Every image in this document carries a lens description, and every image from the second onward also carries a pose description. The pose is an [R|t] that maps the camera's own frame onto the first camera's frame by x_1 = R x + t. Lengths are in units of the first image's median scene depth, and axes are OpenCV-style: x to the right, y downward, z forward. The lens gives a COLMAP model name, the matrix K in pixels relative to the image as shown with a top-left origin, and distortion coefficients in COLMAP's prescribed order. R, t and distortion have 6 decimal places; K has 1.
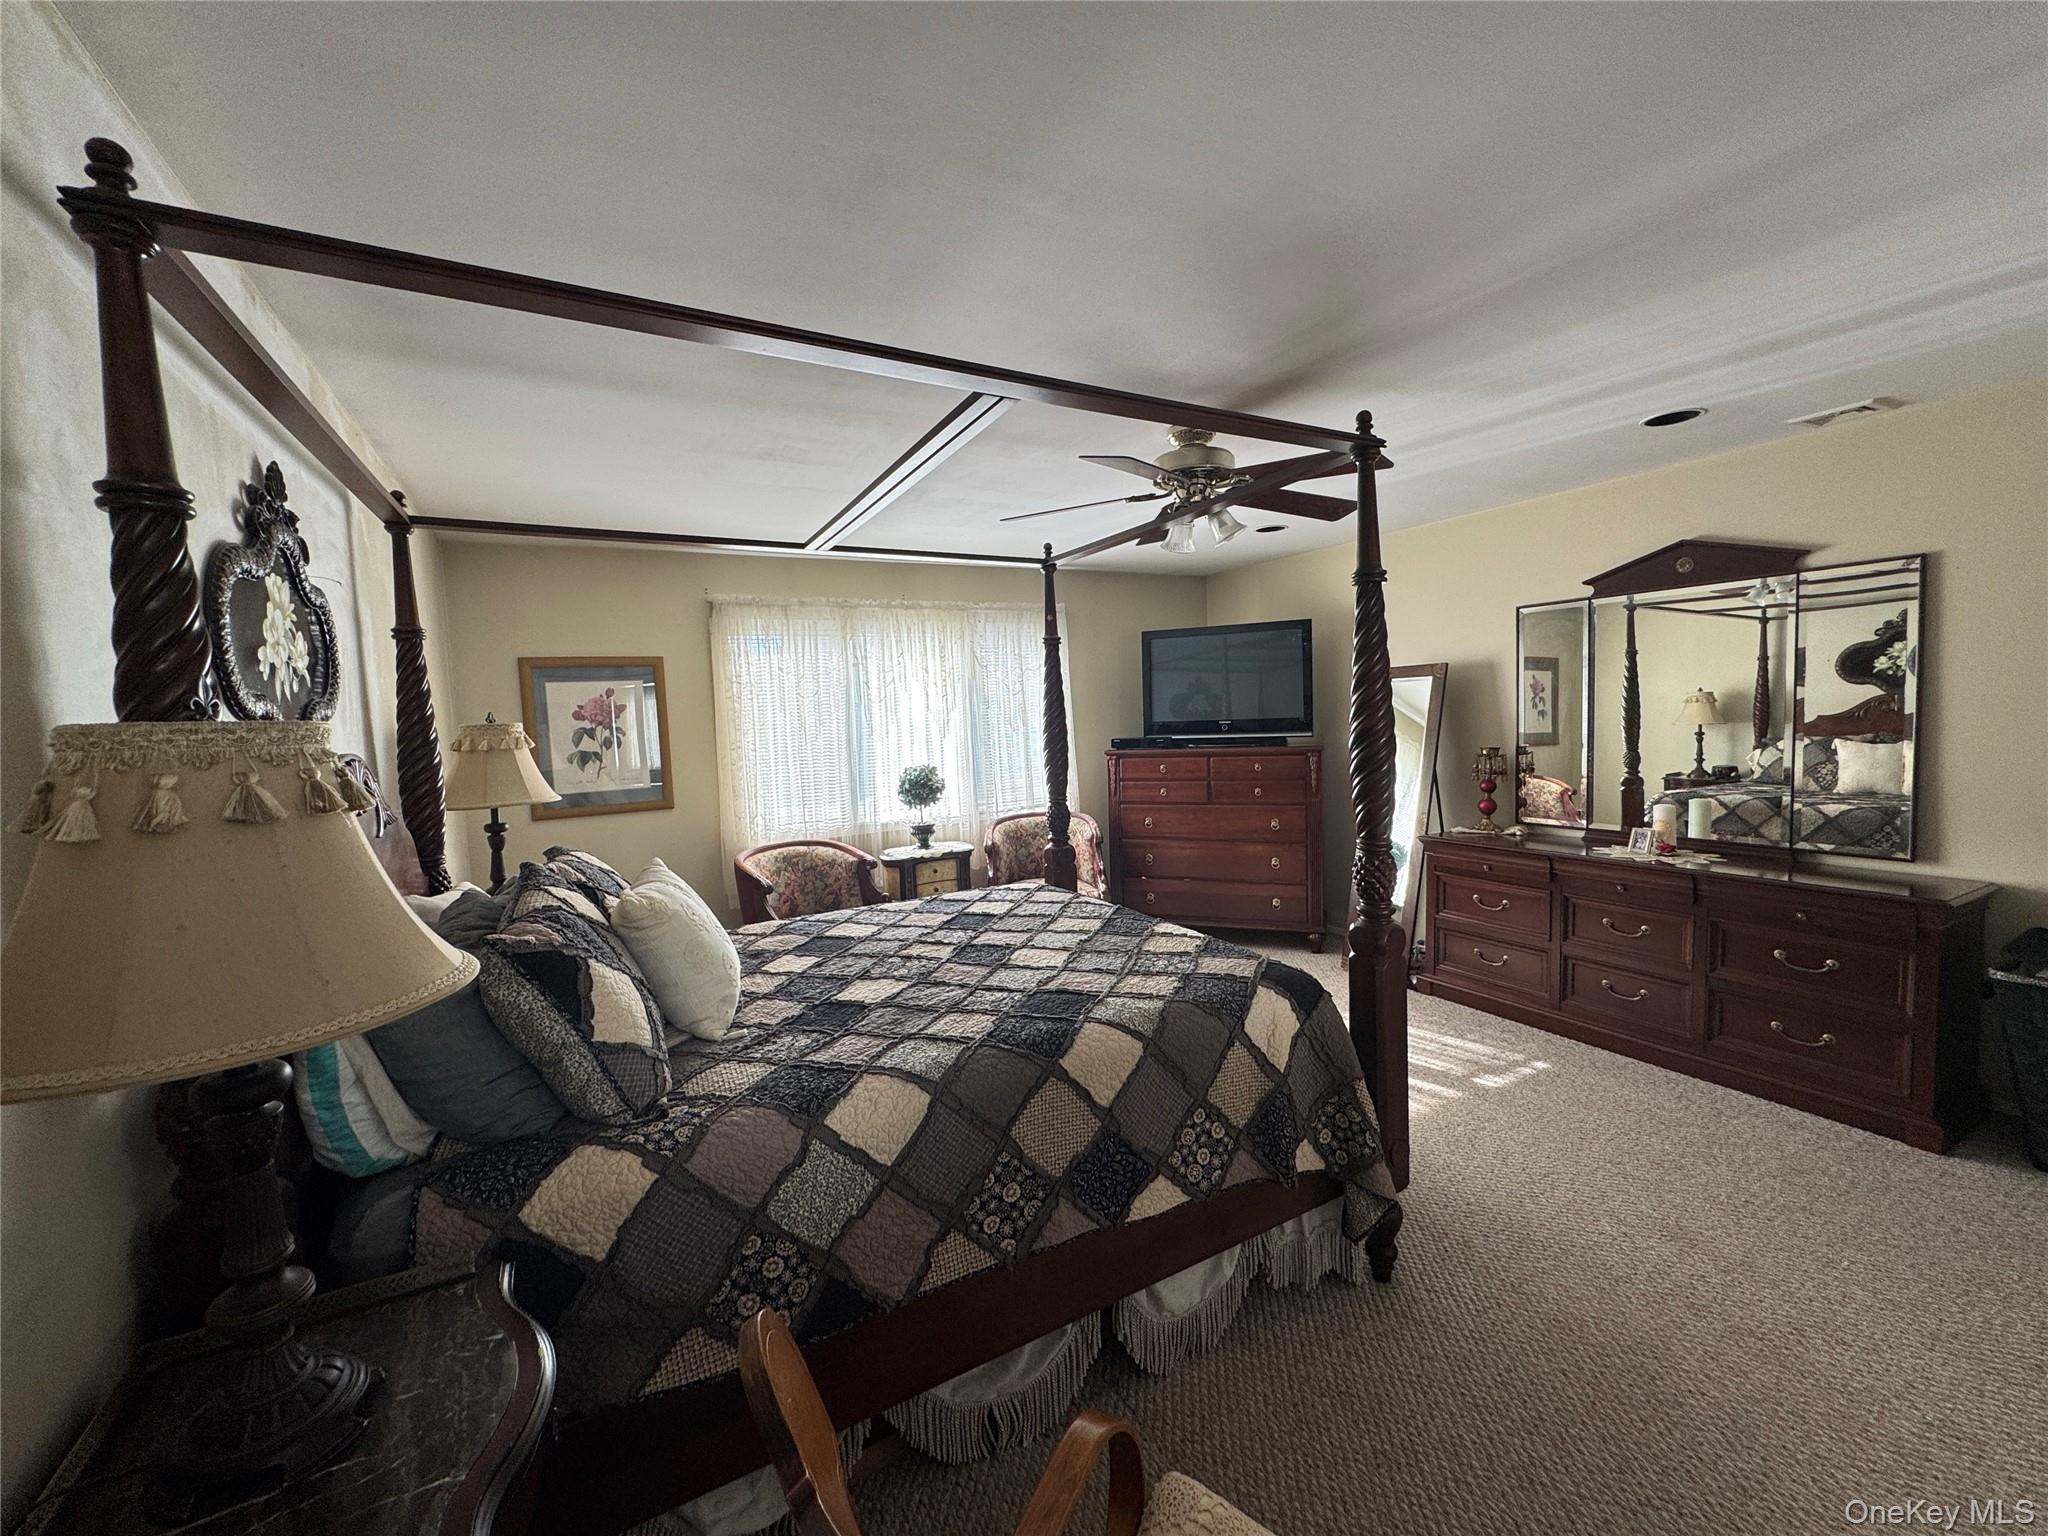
lens RADIAL K [[815.4, 0, 1036.1], [0, 815.4, 771.3], [0, 0, 1]] dist [-0.003824, -0.000328]
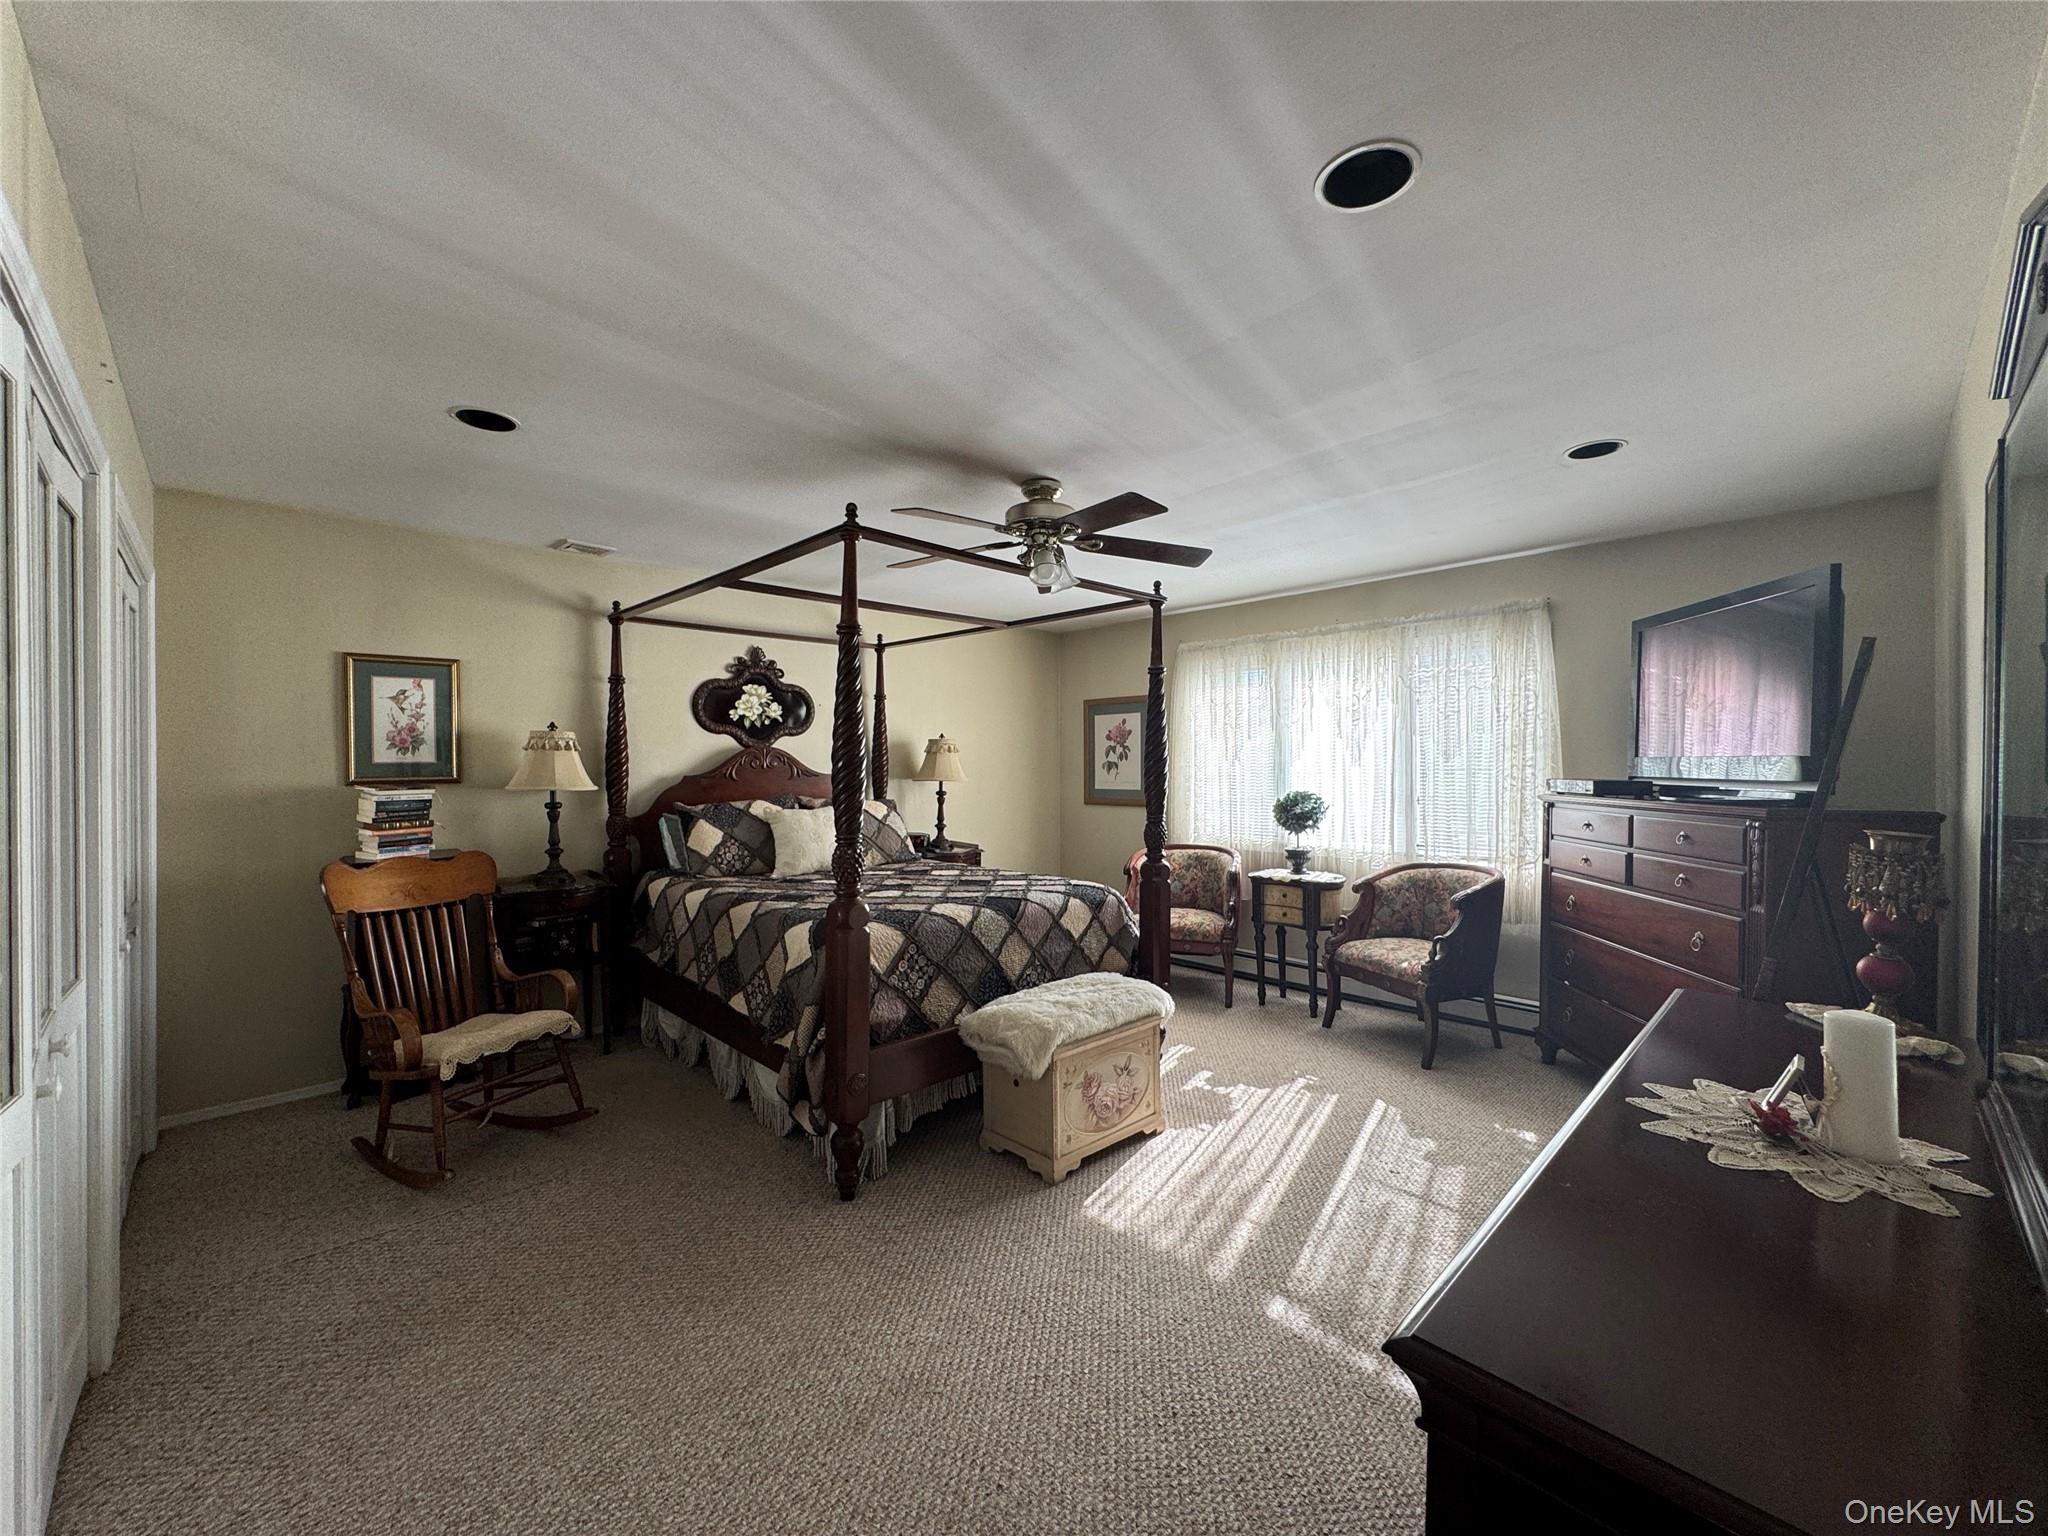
lens RADIAL K [[815.4, 0, 1036.2], [0, 815.4, 765.4], [0, 0, 1]] dist [-0.003824, -0.000328]
pose [[0.271122, 0.048467, -0.961324, 0.829013], [-0.069568, 0.997106, 0.030650, -0.053245], [0.960028, 0.058568, 0.273709, 0.464017]]
